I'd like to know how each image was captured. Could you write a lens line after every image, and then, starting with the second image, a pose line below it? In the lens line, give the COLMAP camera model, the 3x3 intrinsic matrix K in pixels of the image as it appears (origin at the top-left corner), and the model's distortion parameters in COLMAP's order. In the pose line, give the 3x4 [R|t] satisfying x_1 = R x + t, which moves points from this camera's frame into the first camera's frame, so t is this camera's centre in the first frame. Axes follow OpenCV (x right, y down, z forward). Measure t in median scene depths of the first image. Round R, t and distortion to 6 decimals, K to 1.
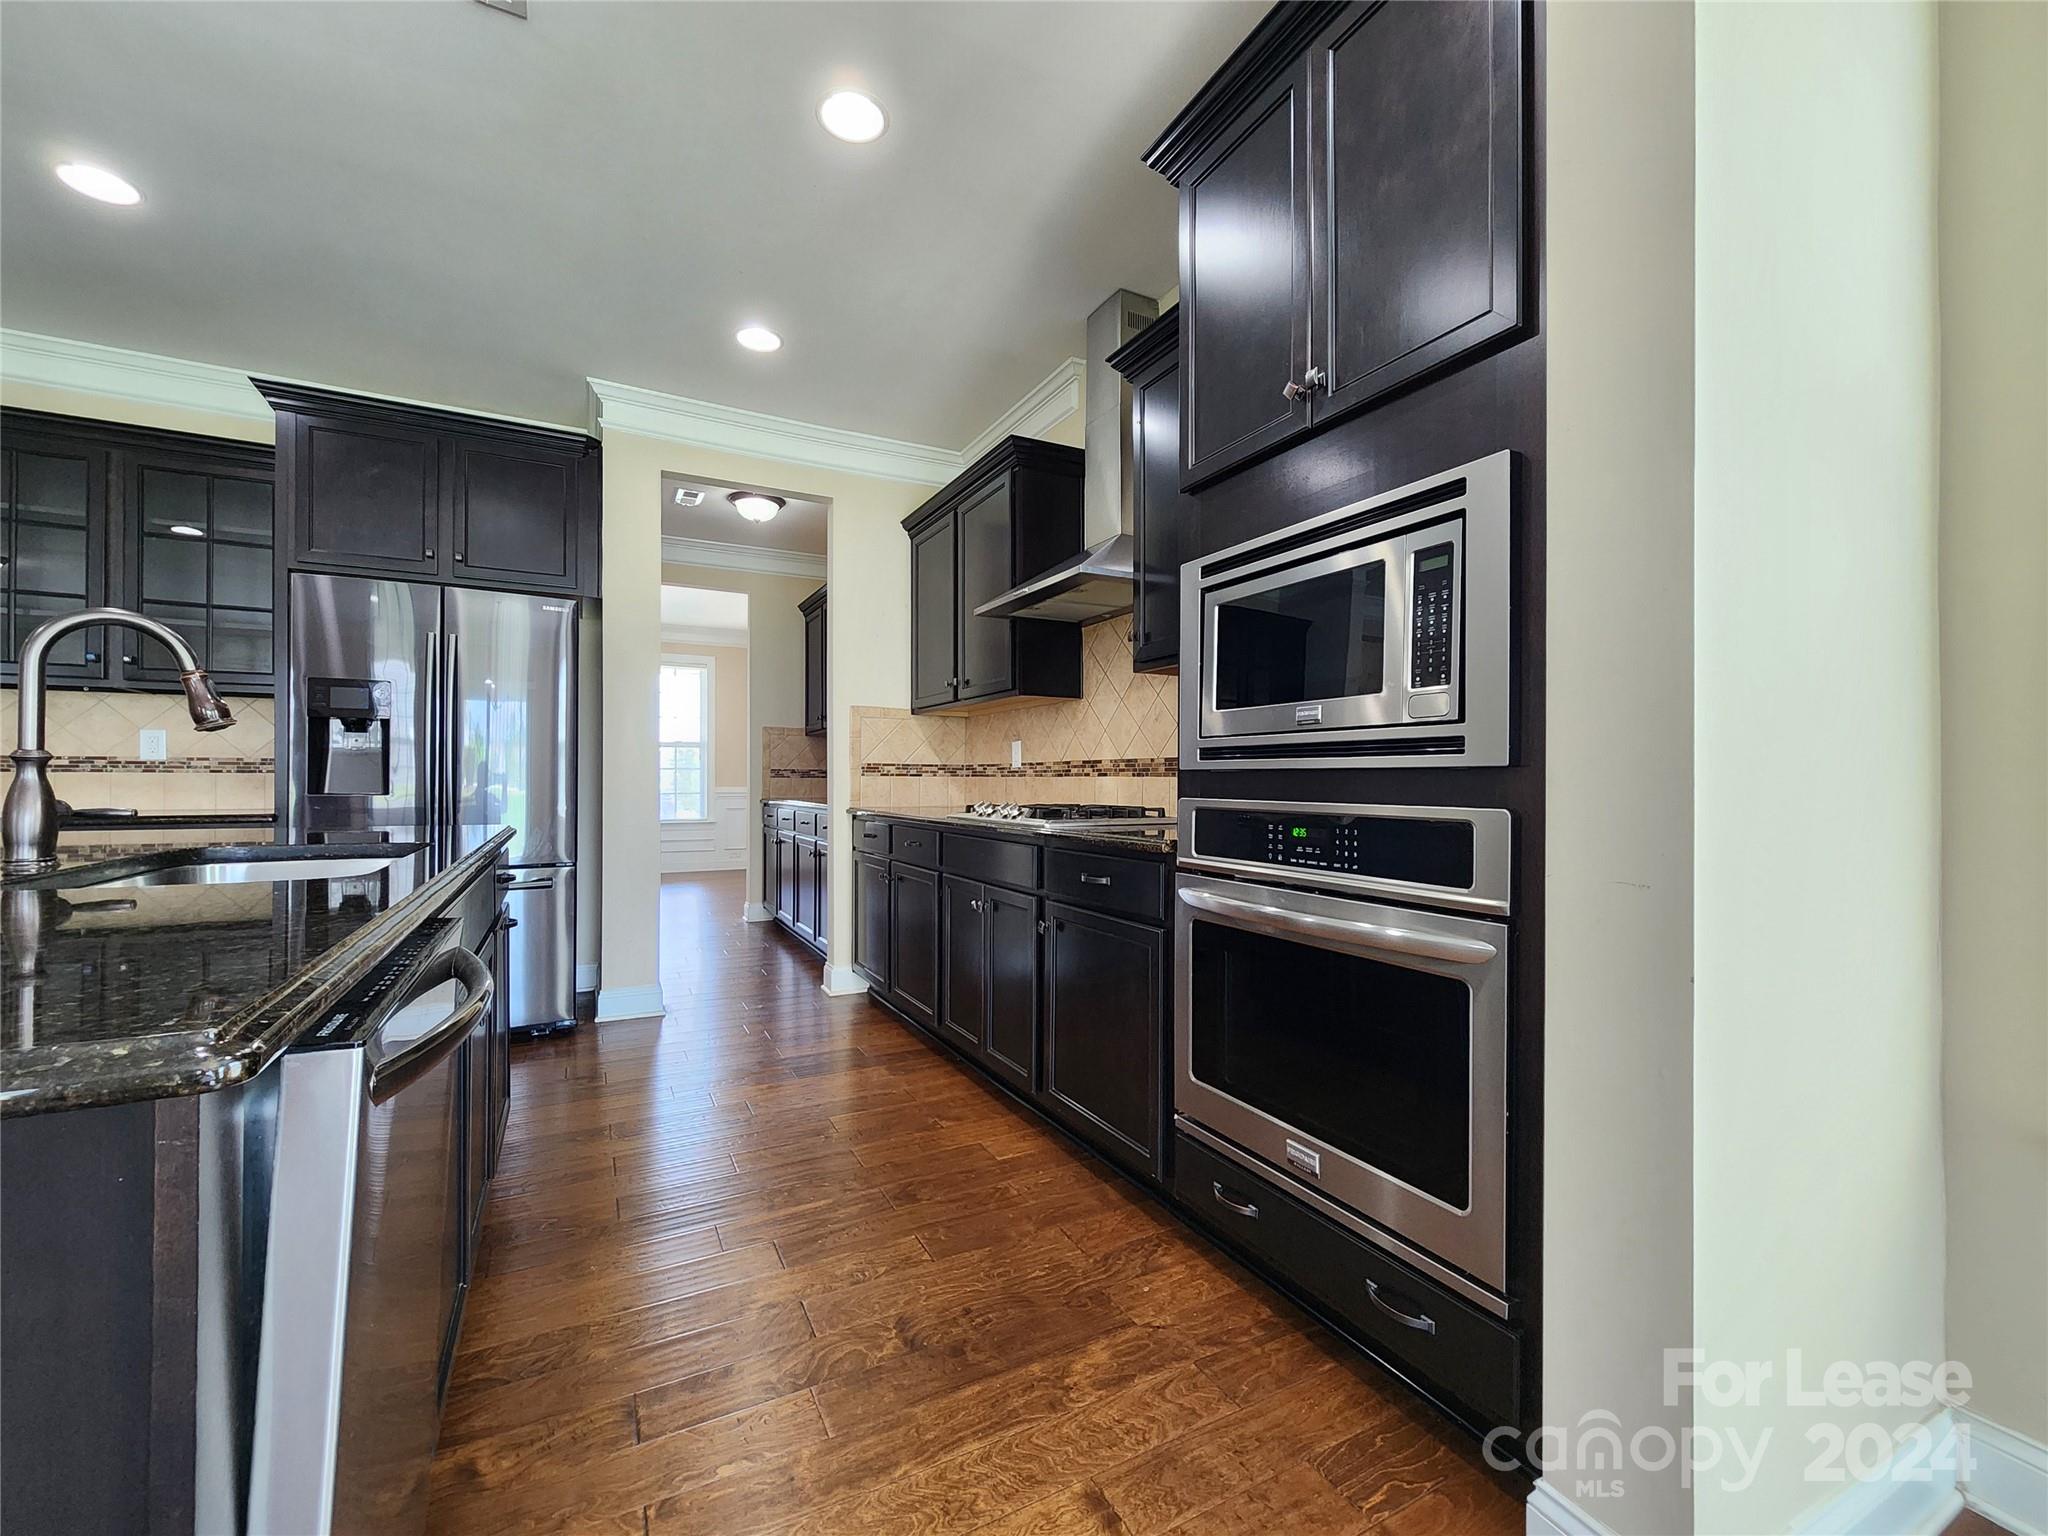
lens RADIAL K [[847.3, 0, 1021.7], [0, 847.3, 782.3], [0, 0, 1]] dist [0.016352, 0.000206]
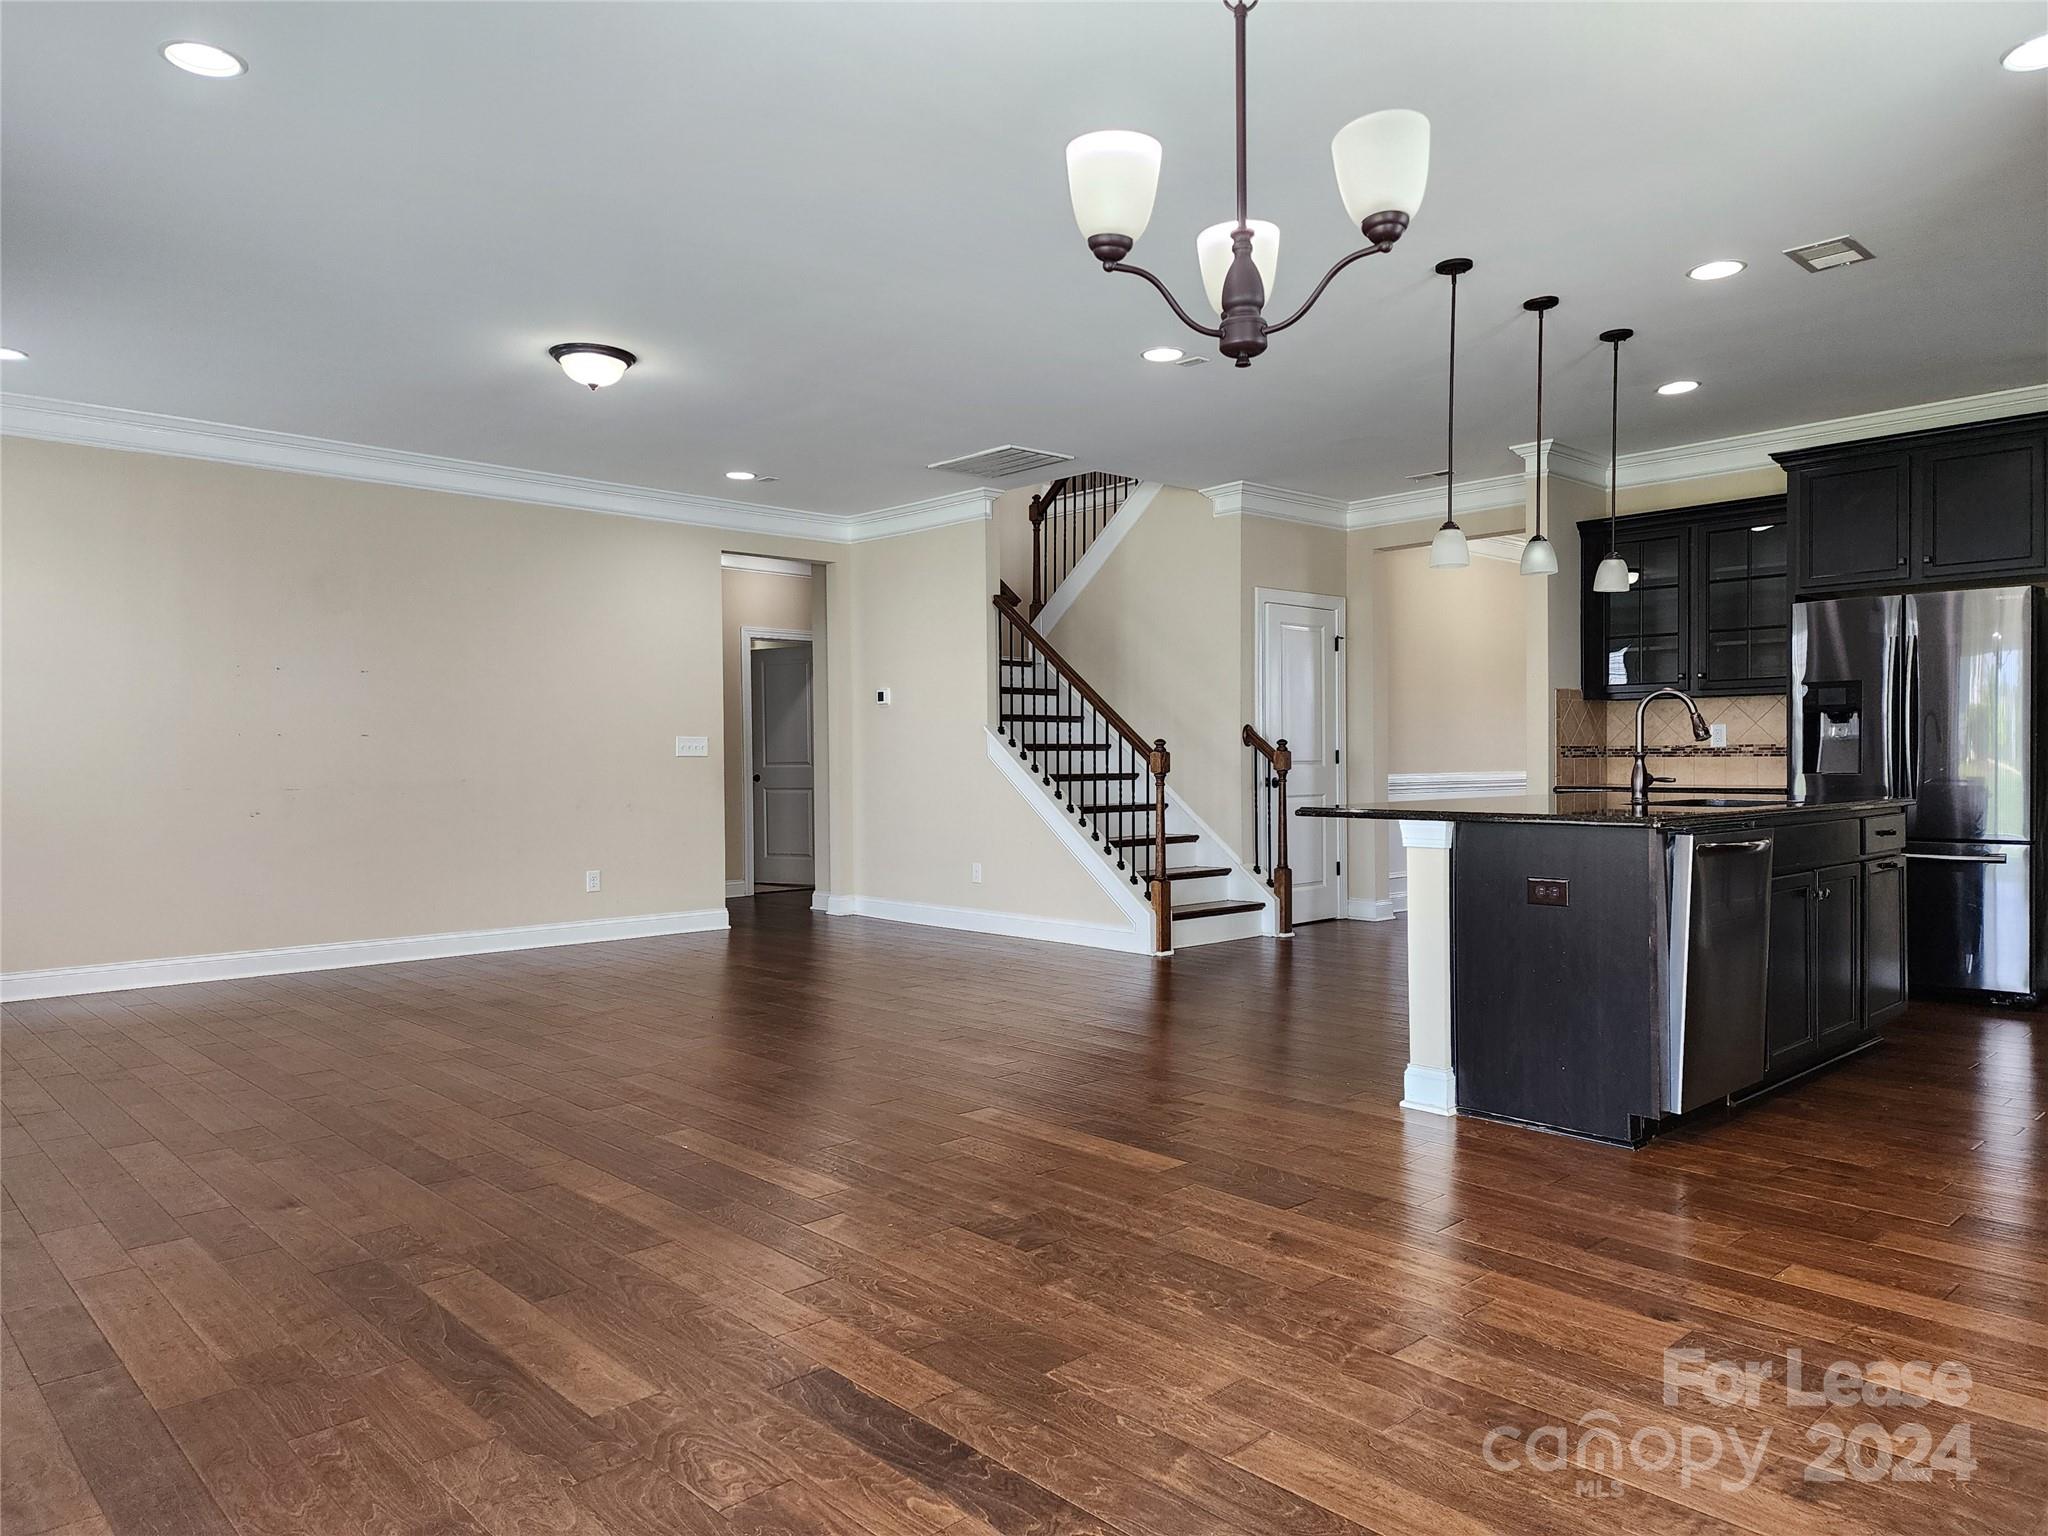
lens RADIAL K [[1396.1, 0, 1026.0], [0, 1396.1, 758.1], [0, 0, 1]] dist [0.097606, 0.000450]
pose [[0.287887, -0.010125, -0.957611, 0.860762], [0.009412, 0.999926, -0.007743, -0.002450], [0.957618, -0.006784, 0.287961, -0.710685]]
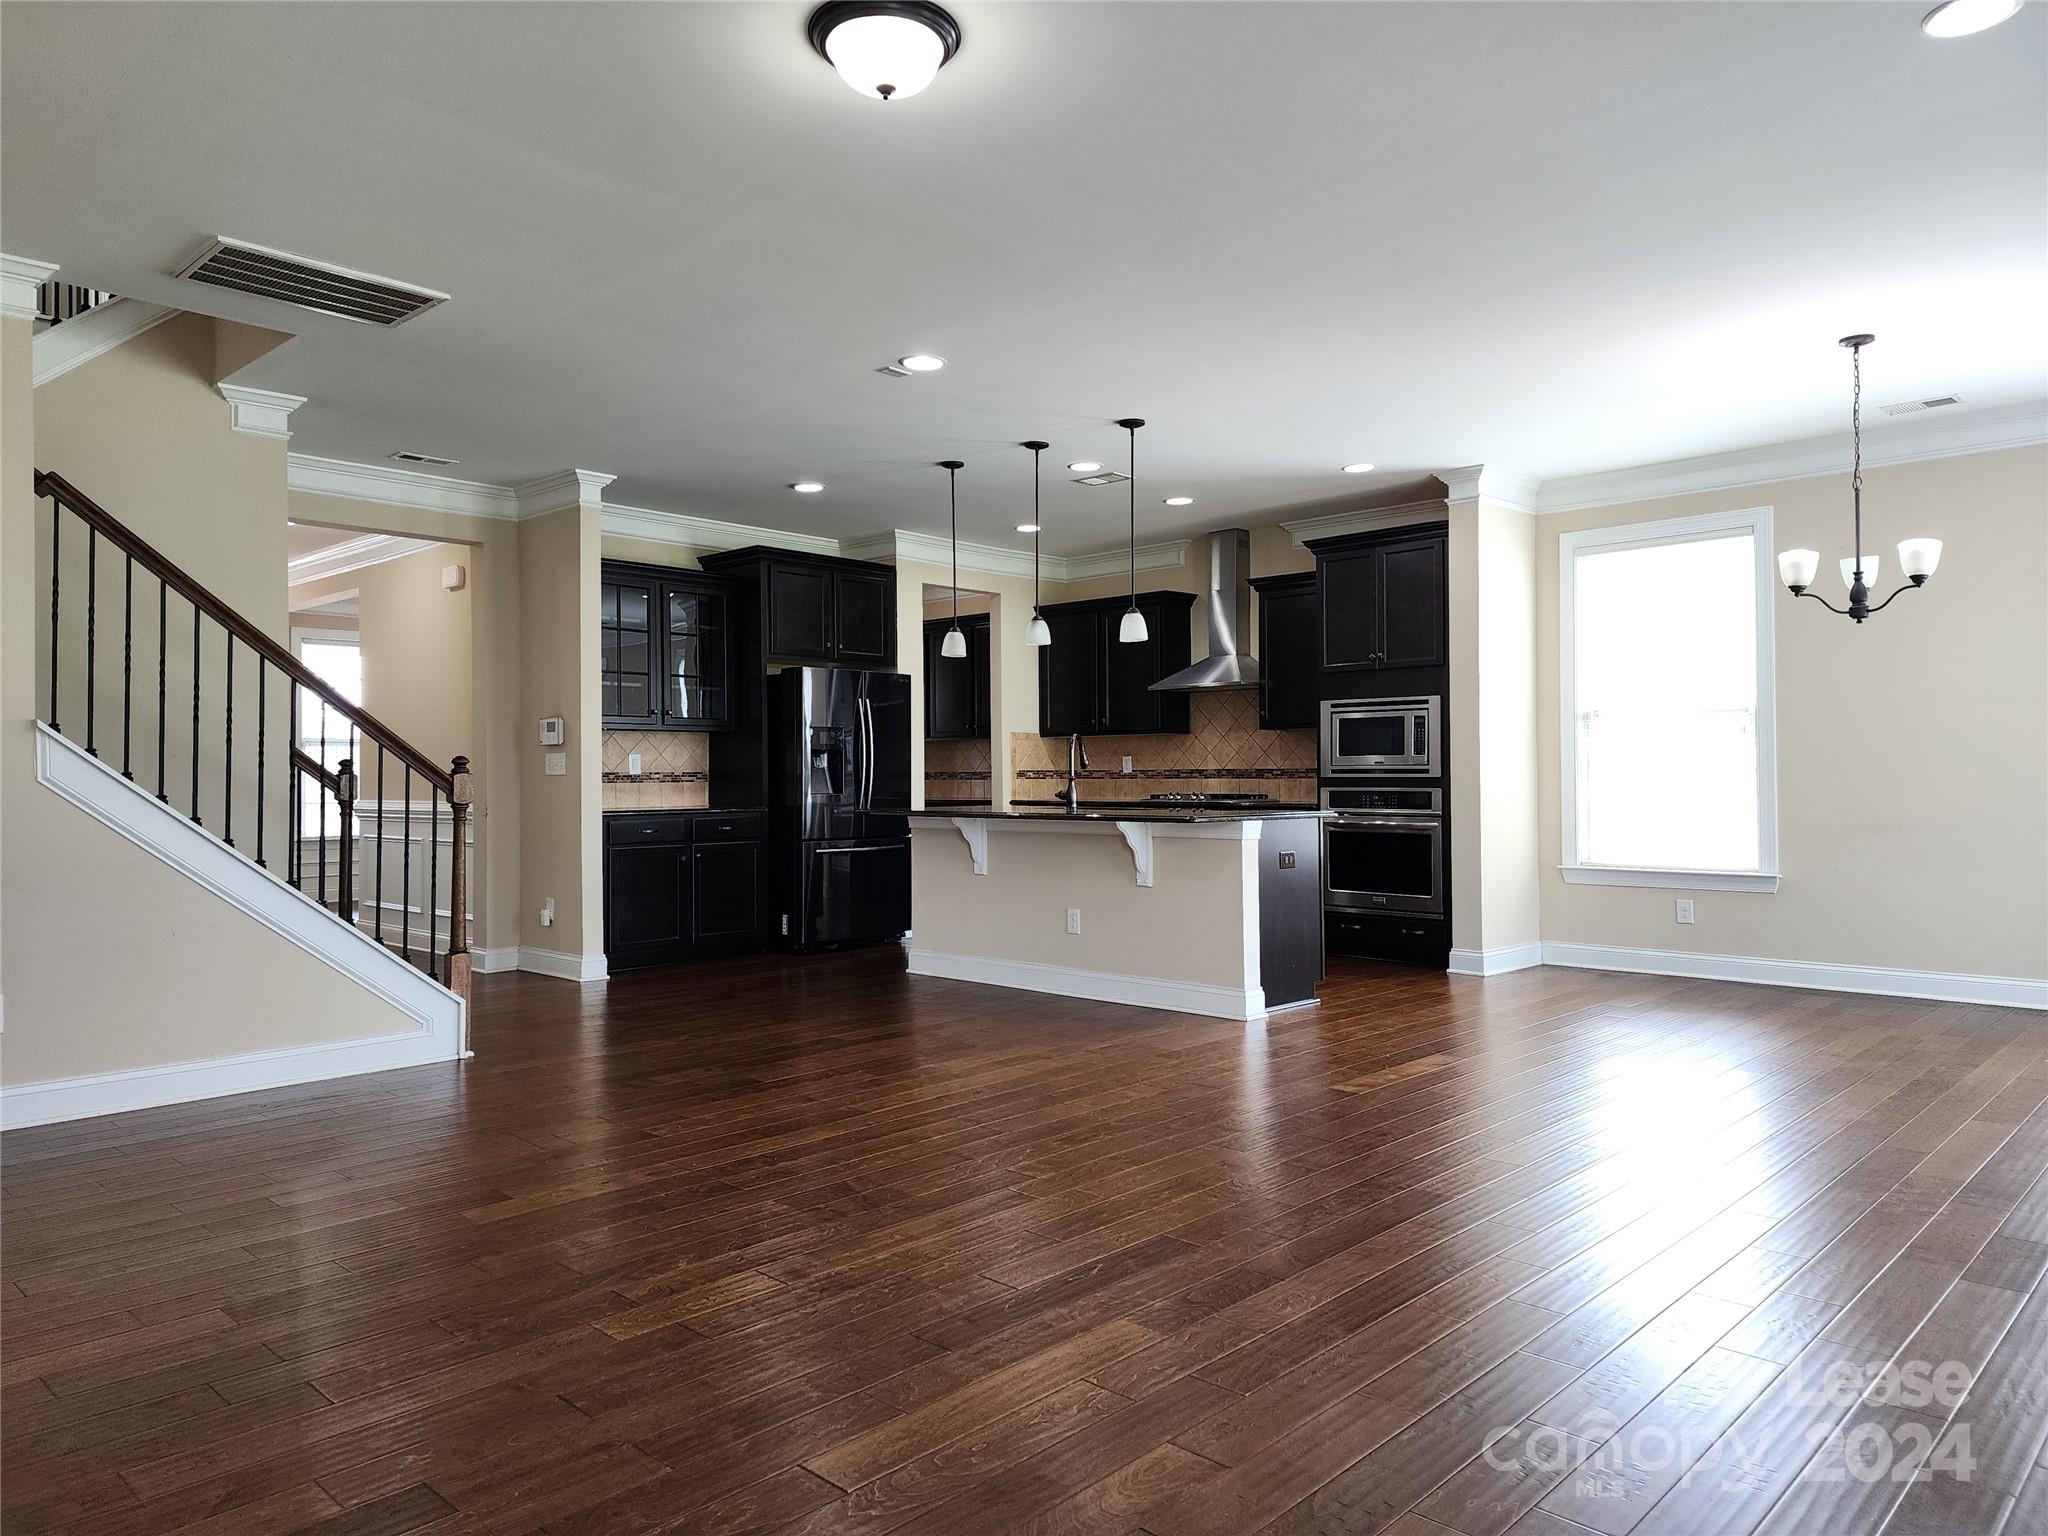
lens RADIAL K [[1396.1, 0, 1017.5], [0, 1396.1, 759.7], [0, 0, 1]] dist [0.097606, 0.000450]
pose [[0.942448, -0.006051, 0.334299, -1.332480], [0.010596, 0.999875, -0.011775, -0.017086], [-0.334186, 0.014640, 0.942393, -1.730011]]
